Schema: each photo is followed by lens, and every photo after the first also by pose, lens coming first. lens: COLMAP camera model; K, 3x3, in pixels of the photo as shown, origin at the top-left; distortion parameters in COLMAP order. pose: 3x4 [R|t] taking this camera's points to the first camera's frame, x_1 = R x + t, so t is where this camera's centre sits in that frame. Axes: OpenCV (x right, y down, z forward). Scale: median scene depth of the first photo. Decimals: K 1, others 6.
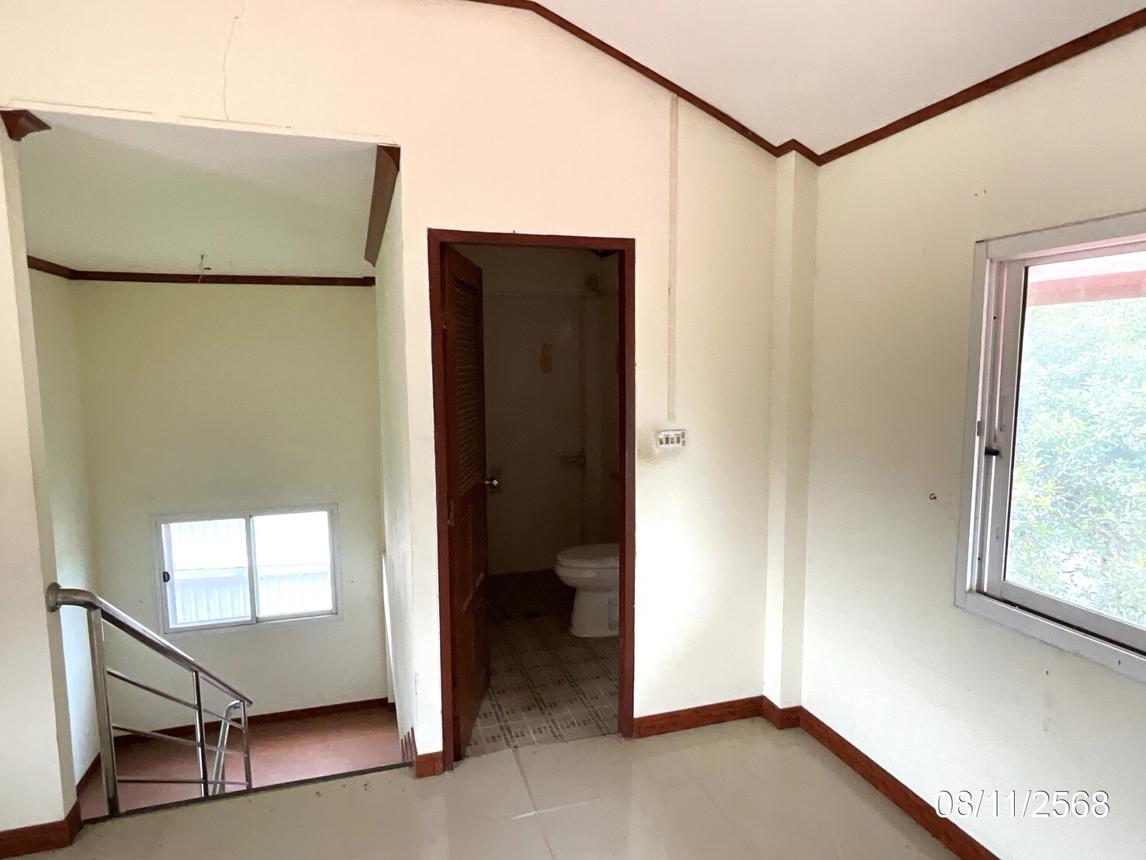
lens RADIAL K [[666.3, 0, 573.0], [0, 666.3, 430.0], [0, 0, 1]] dist [0.000773, 0.000083]
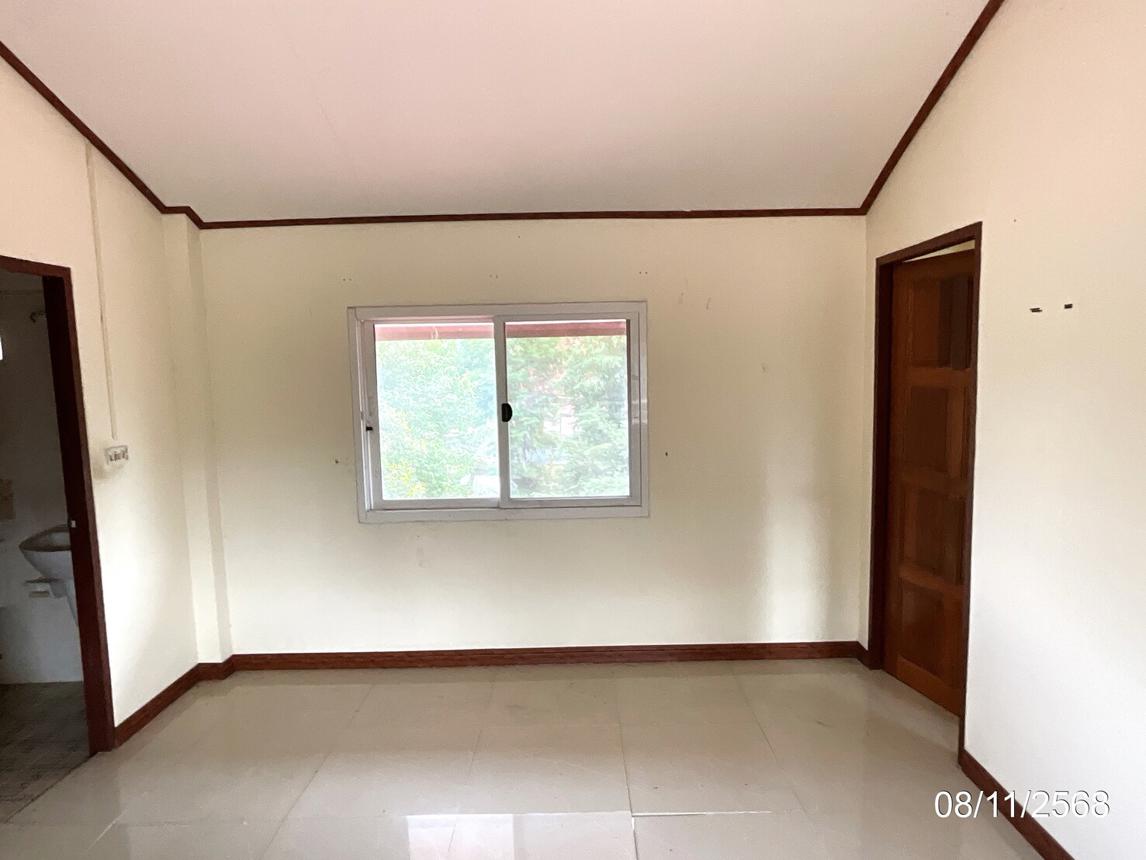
lens RADIAL K [[666.3, 0, 573.0], [0, 666.3, 430.0], [0, 0, 1]] dist [0.000773, 0.000083]
pose [[0.321962, -0.095732, 0.941900, -0.636063], [0.122913, 0.990681, 0.058676, 0.000177], [-0.938740, 0.096880, 0.330729, -0.059778]]
